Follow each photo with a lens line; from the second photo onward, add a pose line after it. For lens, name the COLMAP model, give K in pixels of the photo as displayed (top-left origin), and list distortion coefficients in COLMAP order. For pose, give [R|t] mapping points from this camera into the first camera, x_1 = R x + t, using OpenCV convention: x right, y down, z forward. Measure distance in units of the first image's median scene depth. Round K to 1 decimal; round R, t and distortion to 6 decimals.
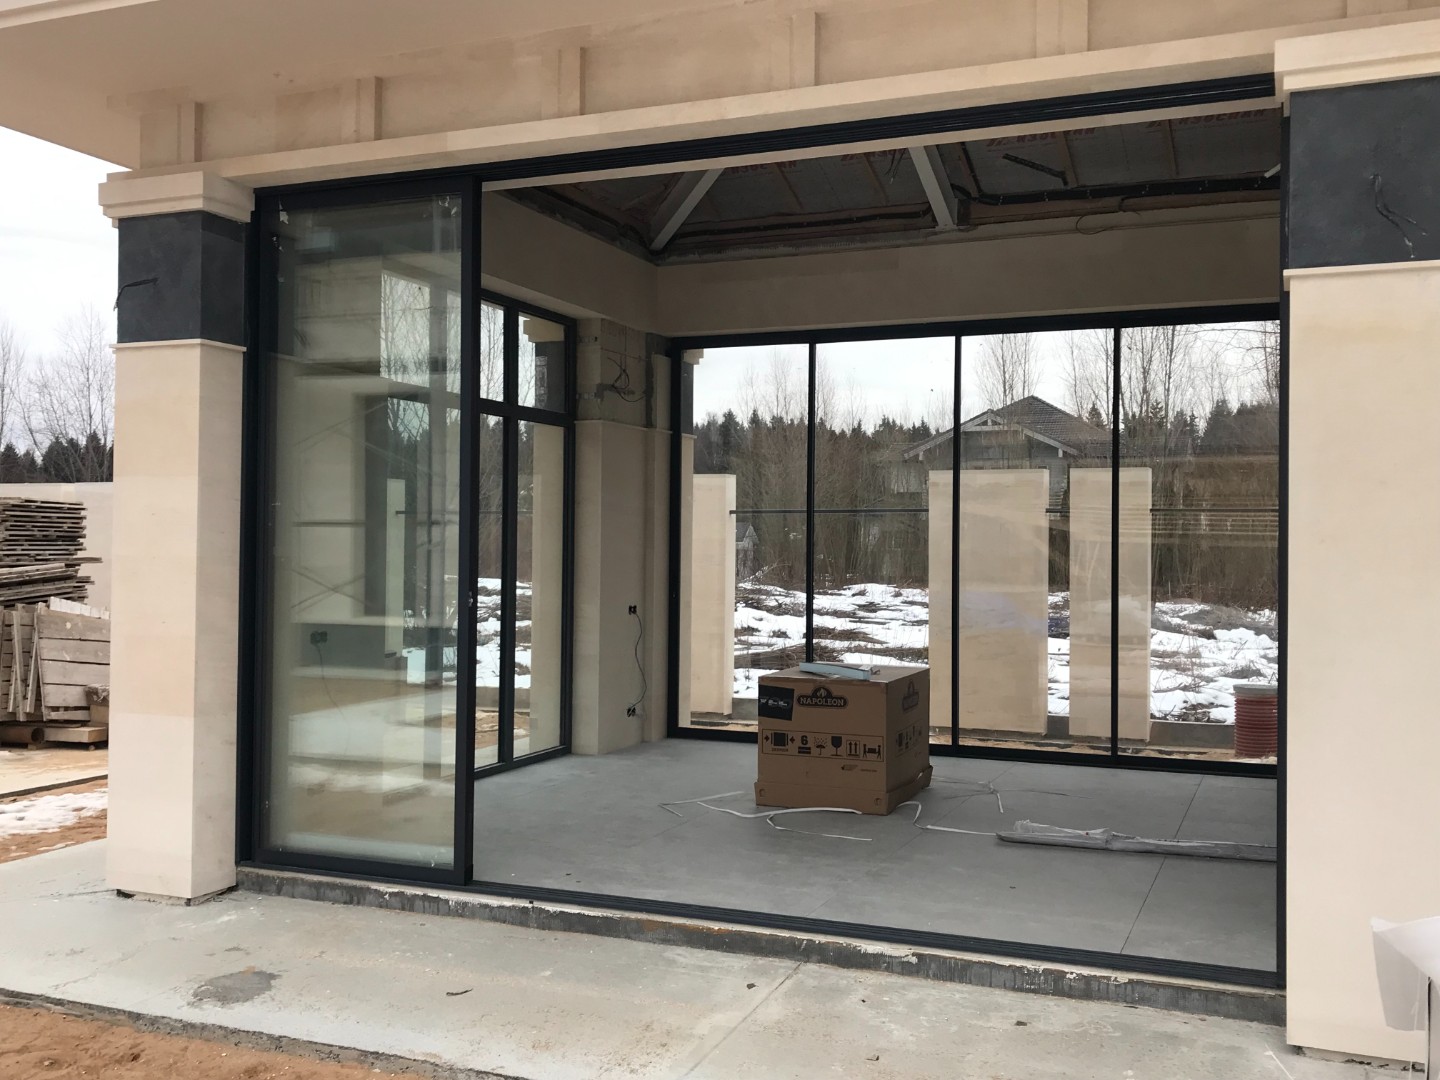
lens RADIAL K [[1417.0, 0, 720.0], [0, 1417.0, 540.0], [0, 0, 1]] dist [0.010751, 0.003634]
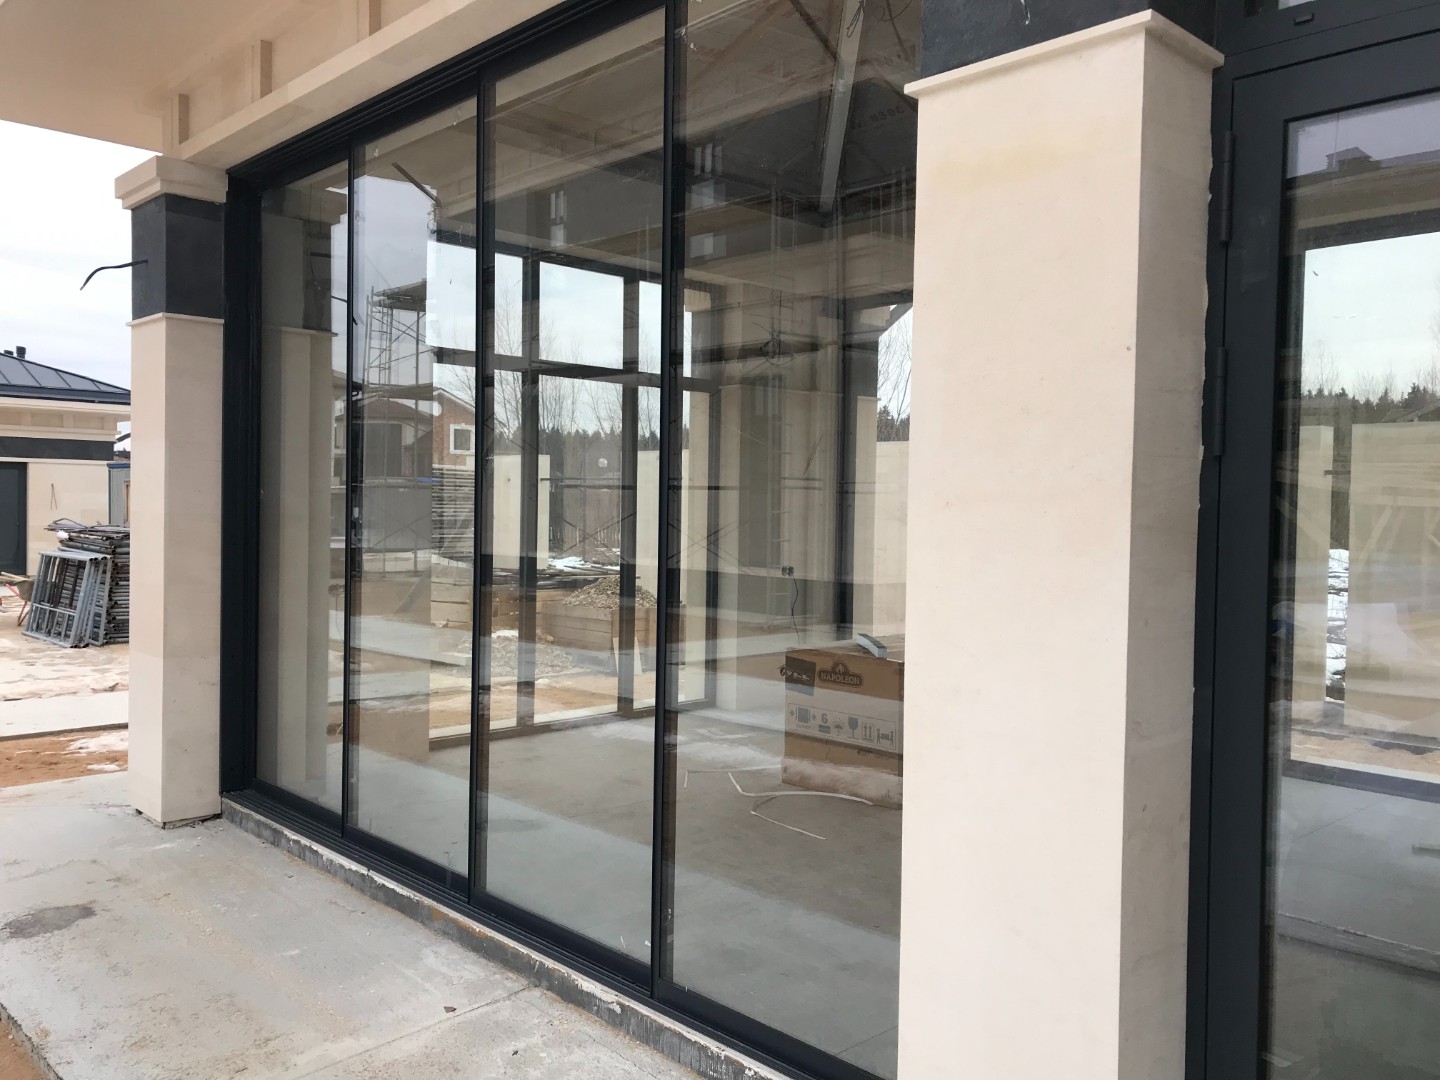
lens RADIAL K [[1186.0, 0, 720.0], [0, 1186.0, 540.0], [0, 0, 1]] dist [0.012710, 0.010200]
pose [[0.913426, 0.020617, -0.406482, 0.393372], [-0.007769, 0.999417, 0.033233, -0.001428], [0.406930, -0.027198, 0.913054, 0.334104]]
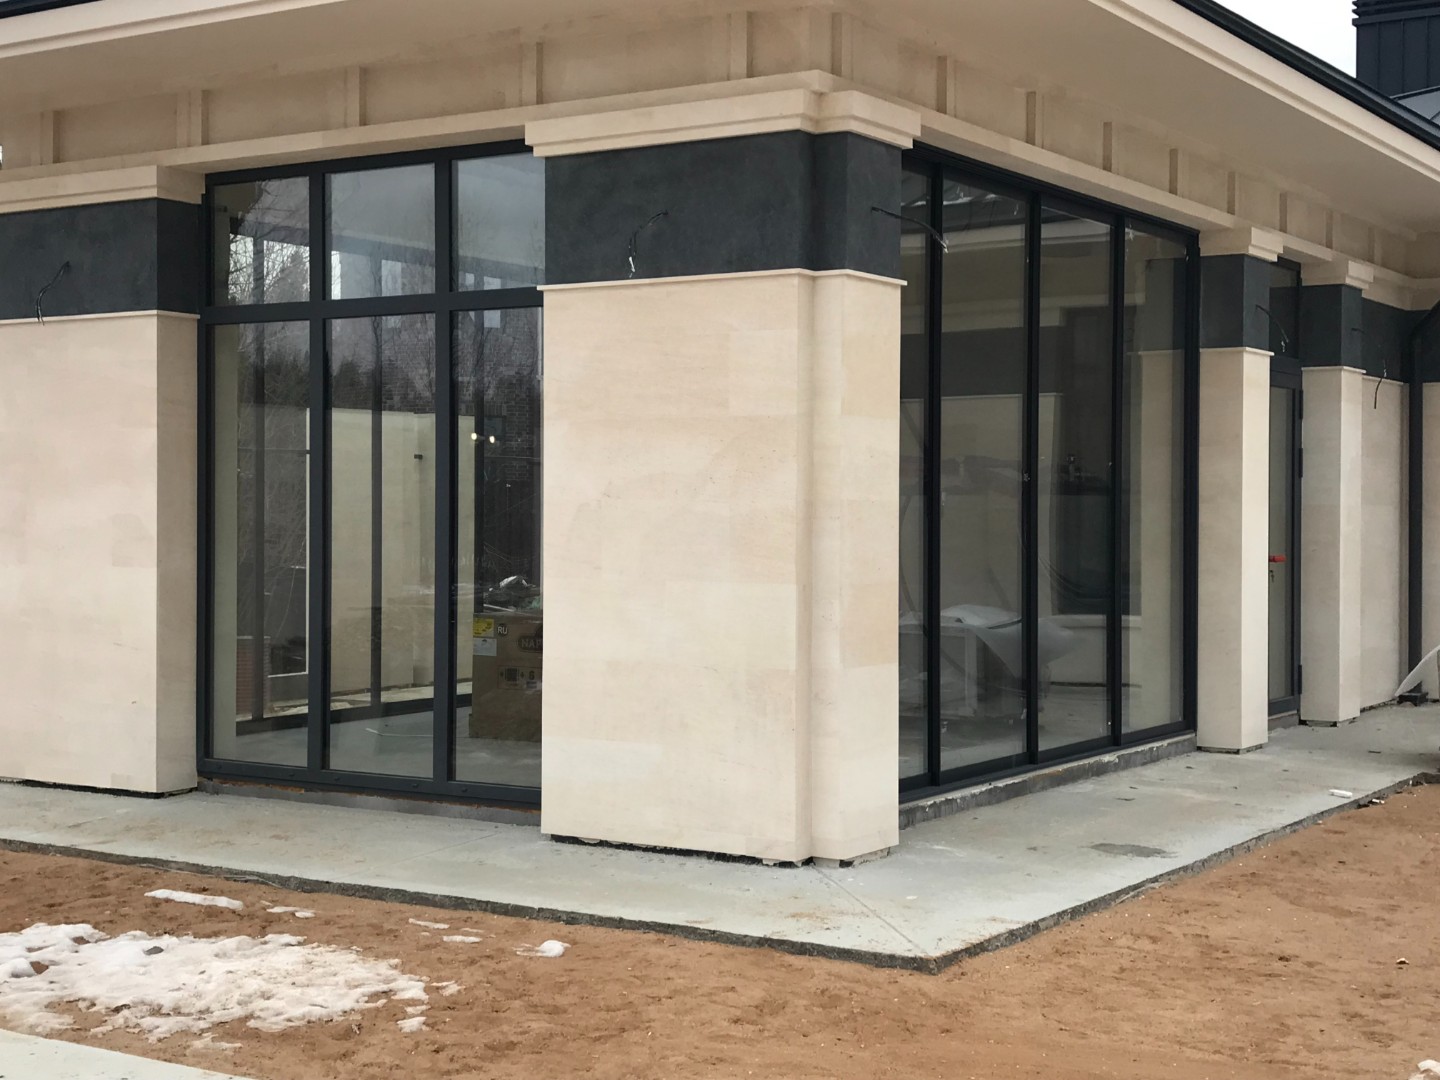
lens RADIAL K [[2139.8, 0, 720.0], [0, 2139.8, 540.0], [0, 0, 1]] dist [-0.002427, -0.003105]
pose [[0.166592, -0.022130, 0.985778, -1.848519], [-0.008829, 0.999675, 0.023934, 0.005871], [-0.985986, -0.012690, 0.166342, 0.873096]]
